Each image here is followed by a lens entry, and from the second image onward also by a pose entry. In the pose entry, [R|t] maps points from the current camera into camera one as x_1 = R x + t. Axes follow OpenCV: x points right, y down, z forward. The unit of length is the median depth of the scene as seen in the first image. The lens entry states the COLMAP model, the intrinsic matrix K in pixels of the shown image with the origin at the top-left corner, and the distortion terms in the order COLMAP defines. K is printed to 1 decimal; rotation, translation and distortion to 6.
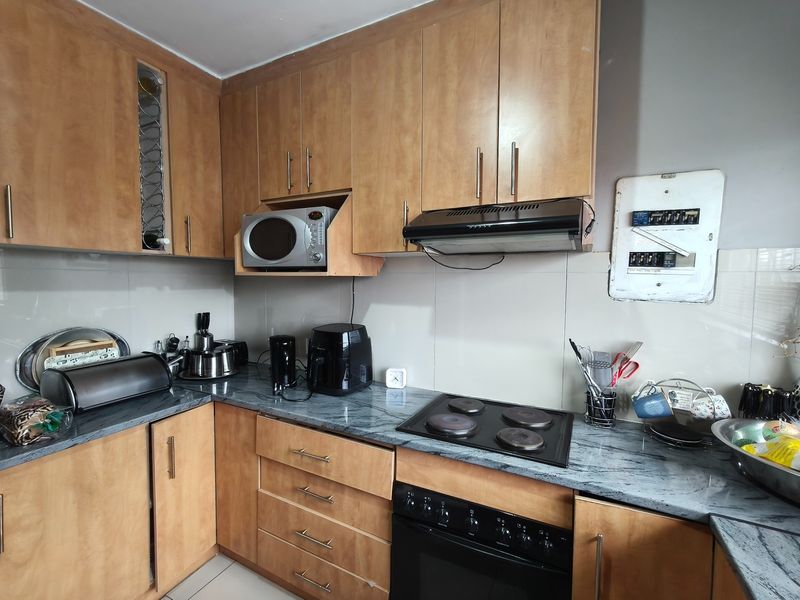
lens RADIAL K [[360.8, 0, 399.0], [0, 360.8, 299.6], [0, 0, 1]] dist [-0.000589, 0.003979]
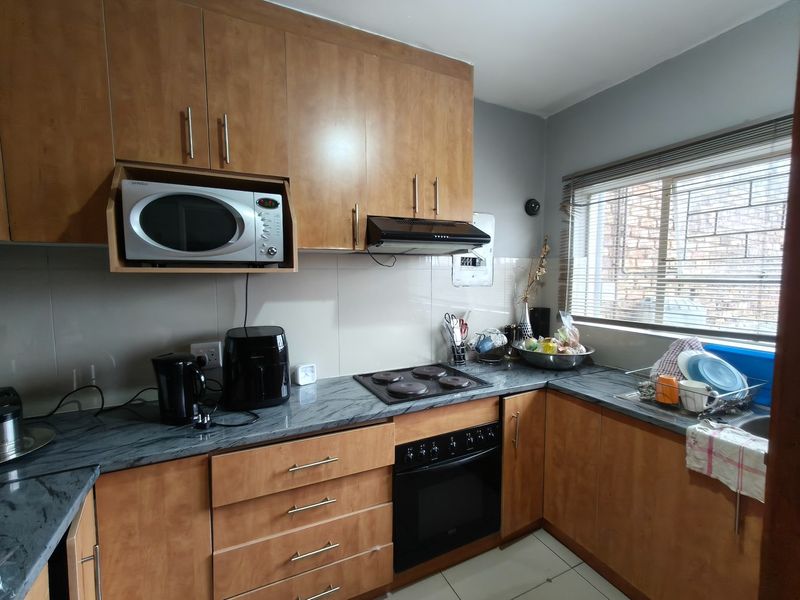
lens RADIAL K [[360.8, 0, 398.4], [0, 360.8, 299.8], [0, 0, 1]] dist [-0.000589, 0.003979]
pose [[0.594488, -0.067265, 0.801286, -0.802477], [0.053352, 0.997599, 0.044162, -0.023784], [-0.802332, 0.016497, 0.596650, 0.244253]]
